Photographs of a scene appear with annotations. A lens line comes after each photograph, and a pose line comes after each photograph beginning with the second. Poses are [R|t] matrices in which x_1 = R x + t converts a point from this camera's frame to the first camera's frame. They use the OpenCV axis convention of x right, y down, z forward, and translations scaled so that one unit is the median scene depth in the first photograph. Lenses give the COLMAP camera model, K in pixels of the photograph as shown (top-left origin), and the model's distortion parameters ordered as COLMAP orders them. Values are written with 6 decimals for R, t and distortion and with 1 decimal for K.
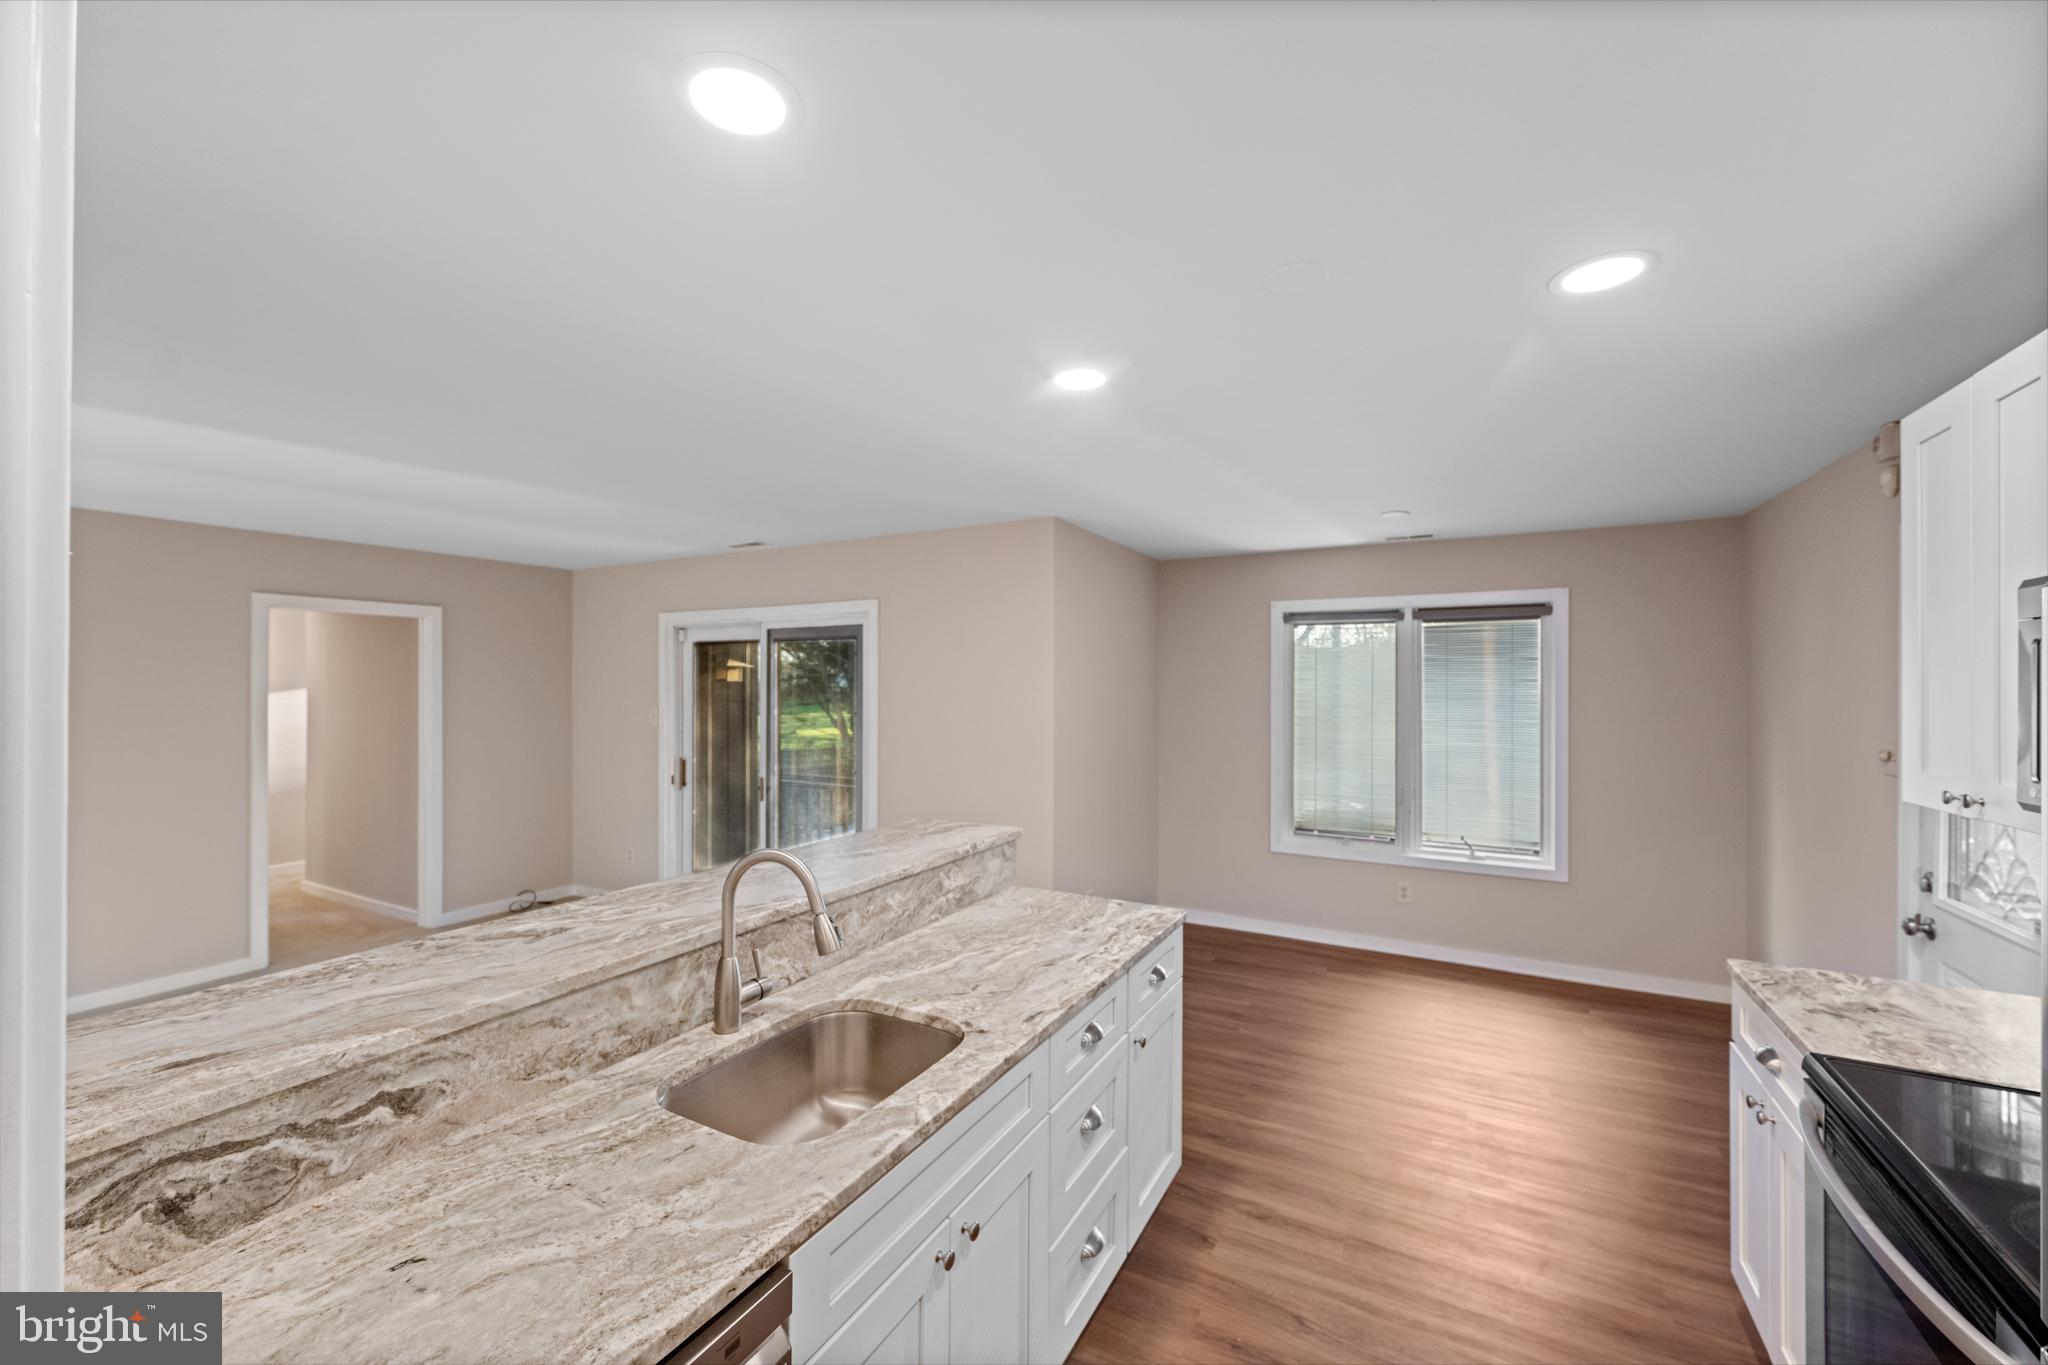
lens RADIAL K [[812.2, 0, 1004.0], [0, 812.2, 680.9], [0, 0, 1]] dist [-0.002312, -0.000028]
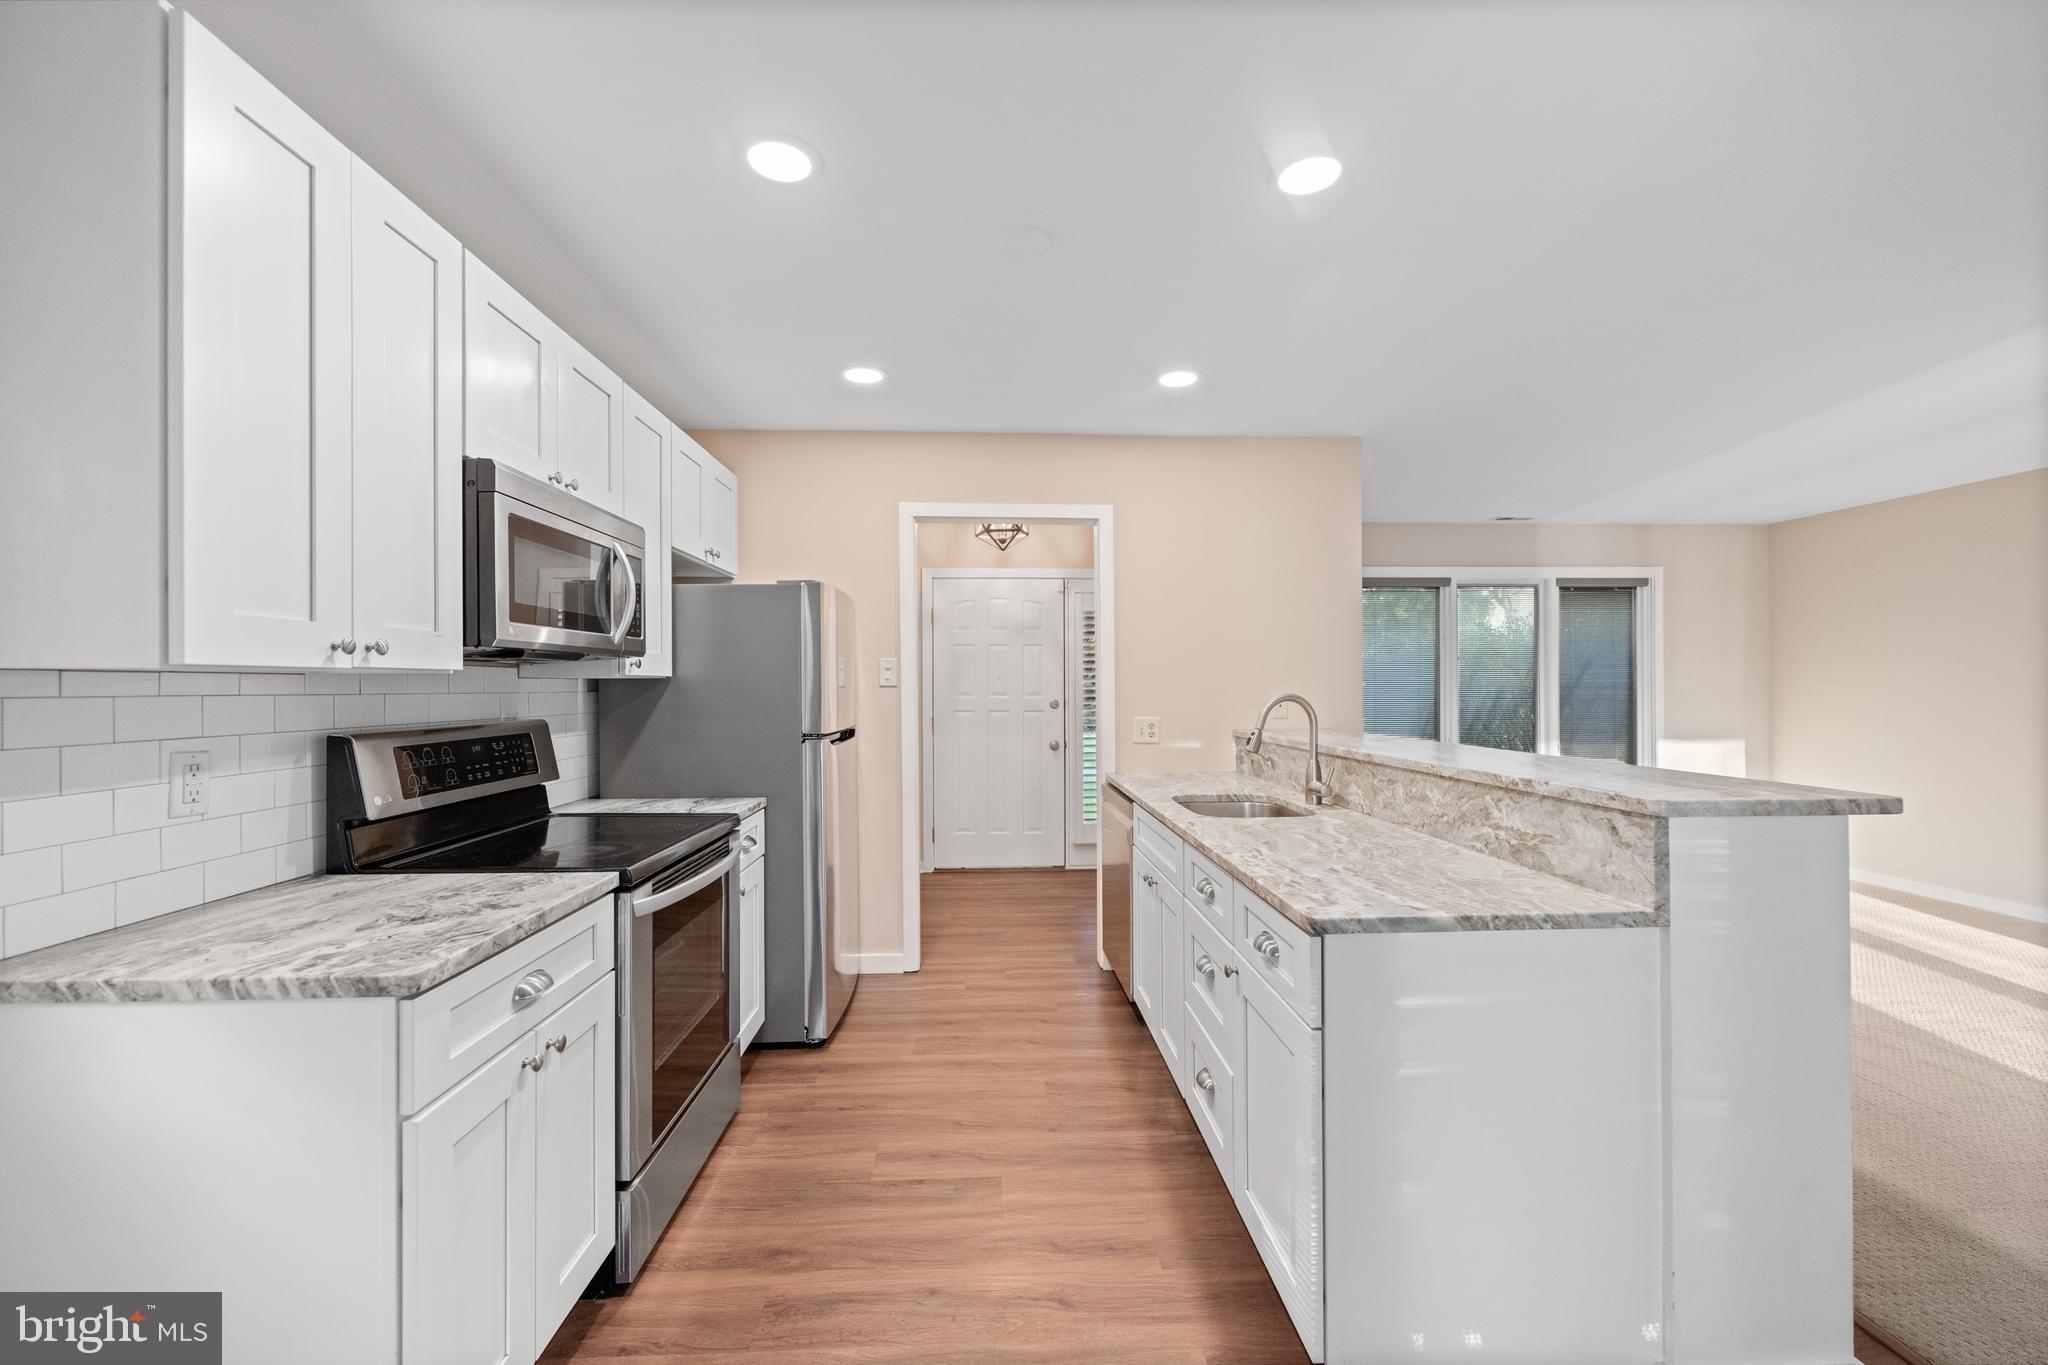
lens RADIAL K [[812.2, 0, 1014.8], [0, 812.2, 686.9], [0, 0, 1]] dist [-0.002312, -0.000028]
pose [[-0.847334, 0.000200, -0.531061, 0.712226], [0.005365, 0.999952, -0.008183, 0.135349], [0.531034, -0.009783, -0.847294, 1.409113]]
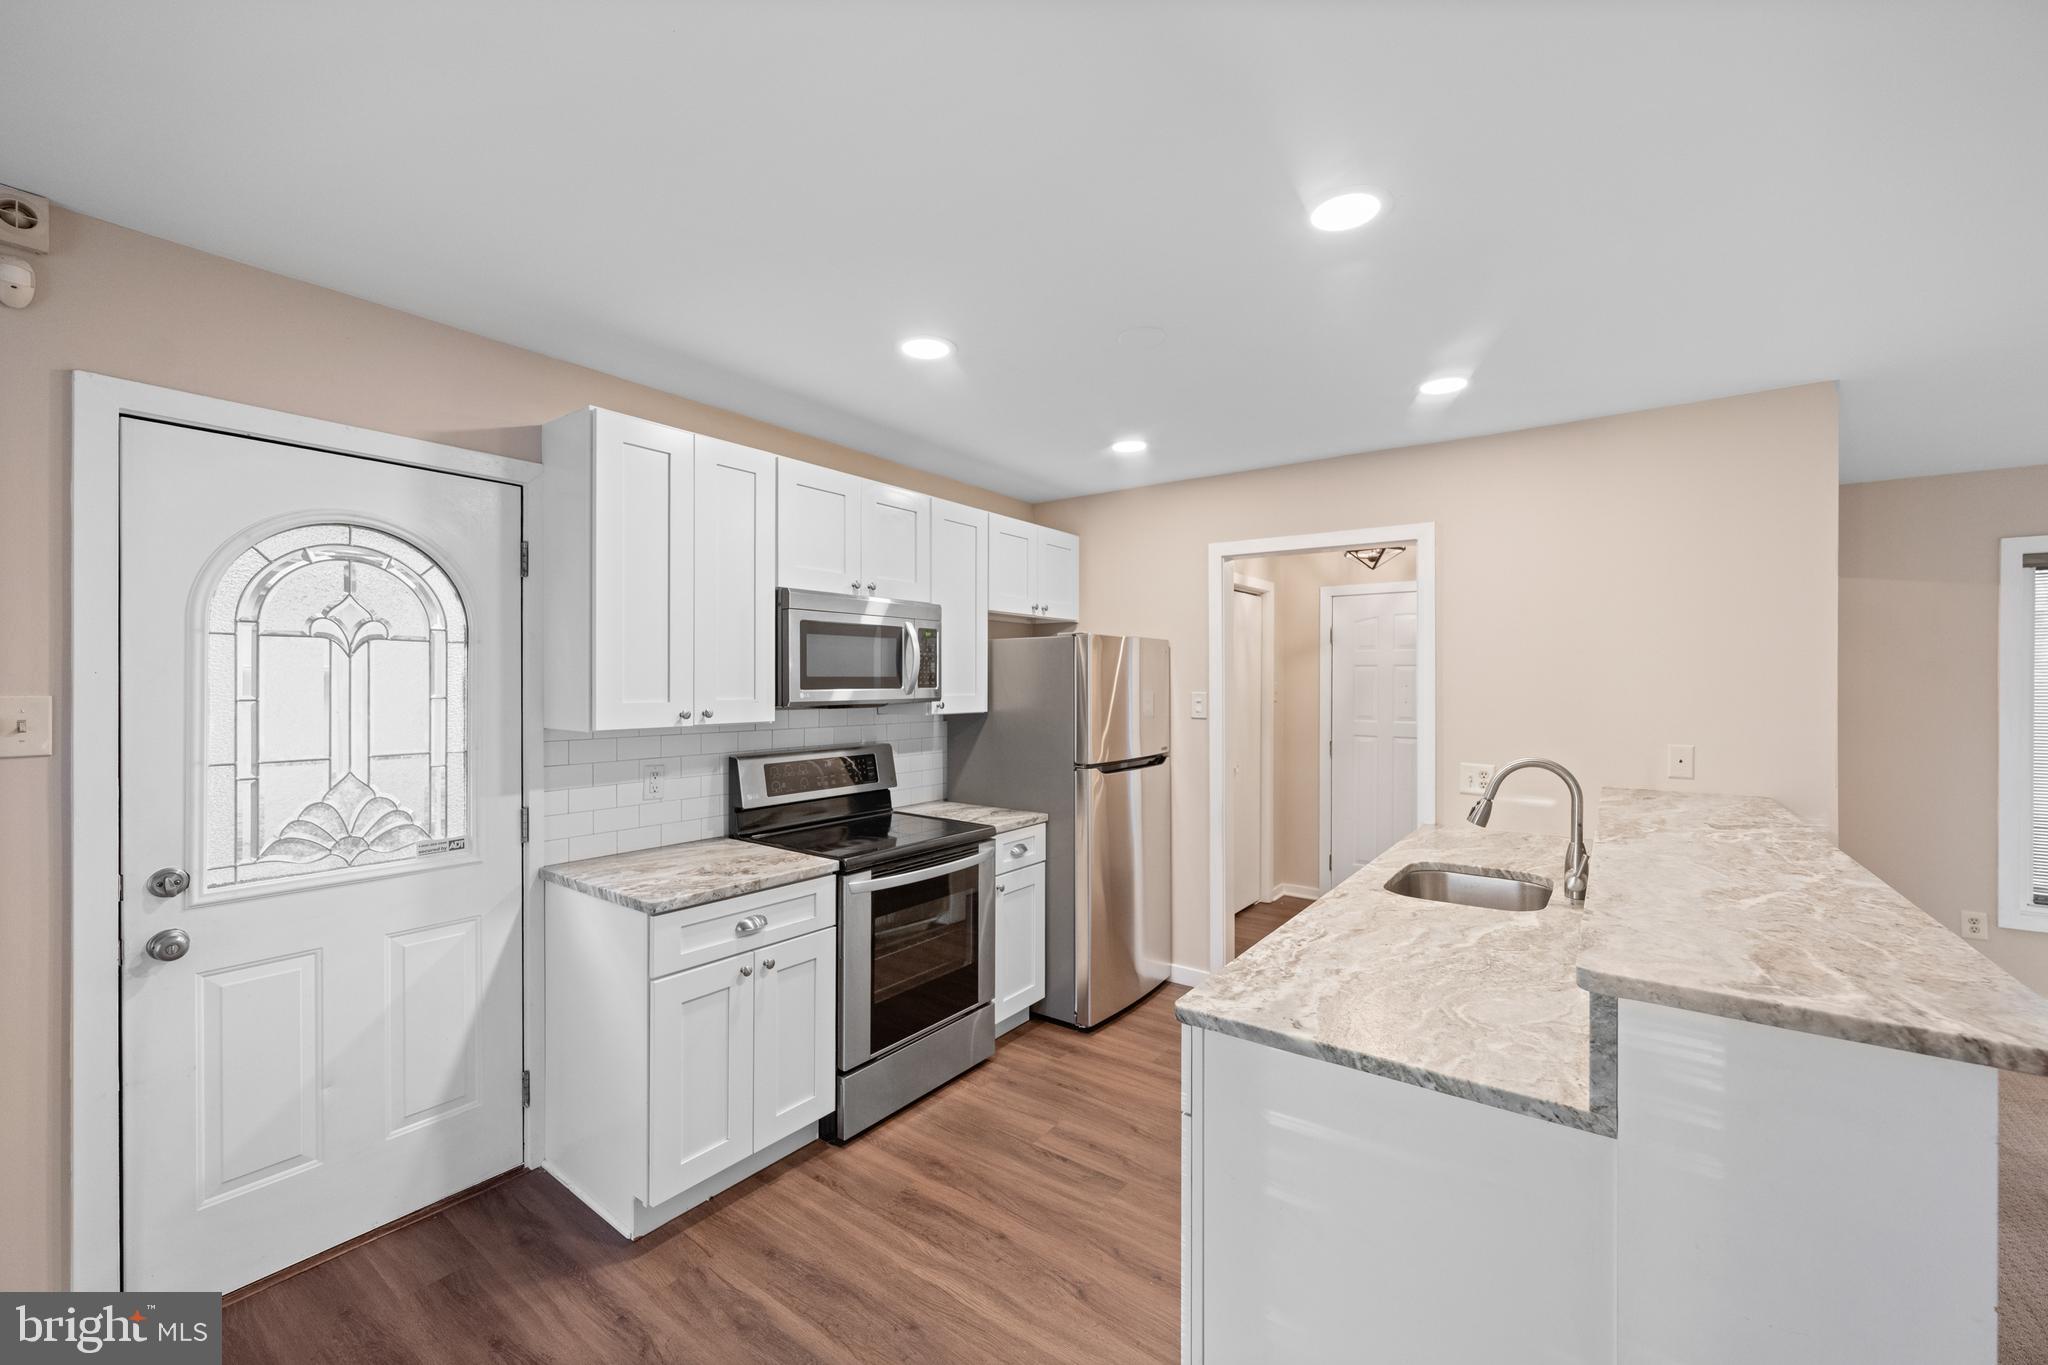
lens RADIAL K [[812.2, 0, 1013.7], [0, 812.2, 684.0], [0, 0, 1]] dist [-0.002312, -0.000028]
pose [[-0.992524, -0.006915, 0.121855, 0.278229], [-0.007513, 0.999962, -0.004451, 0.063537], [-0.121820, -0.005333, -0.992538, 1.639864]]
